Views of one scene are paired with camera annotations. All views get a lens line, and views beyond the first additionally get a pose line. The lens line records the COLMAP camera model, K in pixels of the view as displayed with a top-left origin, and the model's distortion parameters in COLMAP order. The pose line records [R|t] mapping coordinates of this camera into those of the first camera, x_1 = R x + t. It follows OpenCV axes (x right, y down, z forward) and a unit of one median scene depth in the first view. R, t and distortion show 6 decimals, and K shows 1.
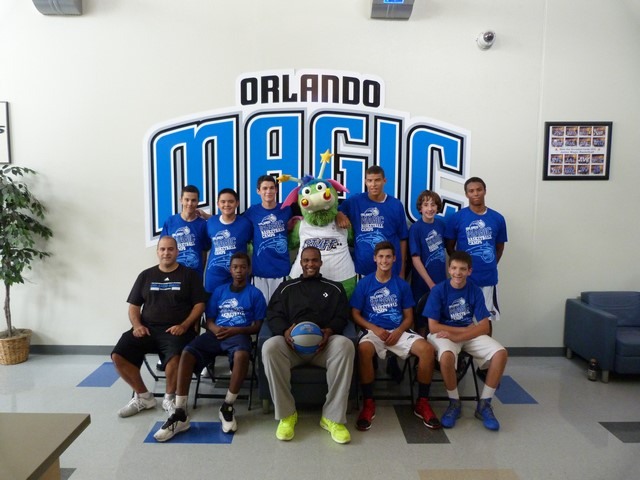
lens RADIAL K [[486.4, 0, 320.0], [0, 486.4, 240.0], [0, 0, 1]] dist [-0.011390, -0.000052]
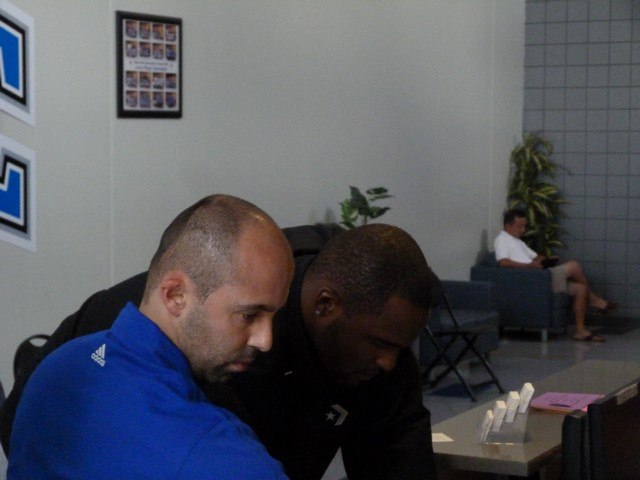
lens RADIAL K [[1594.9, 0, 320.0], [0, 1594.9, 240.0], [0, 0, 1]] dist [0.059791, 0.911459]
pose [[0.440685, -0.061062, 0.895583, -1.059985], [0.094342, 0.995309, 0.021439, -0.004307], [-0.892690, 0.075043, 0.444379, 0.016202]]
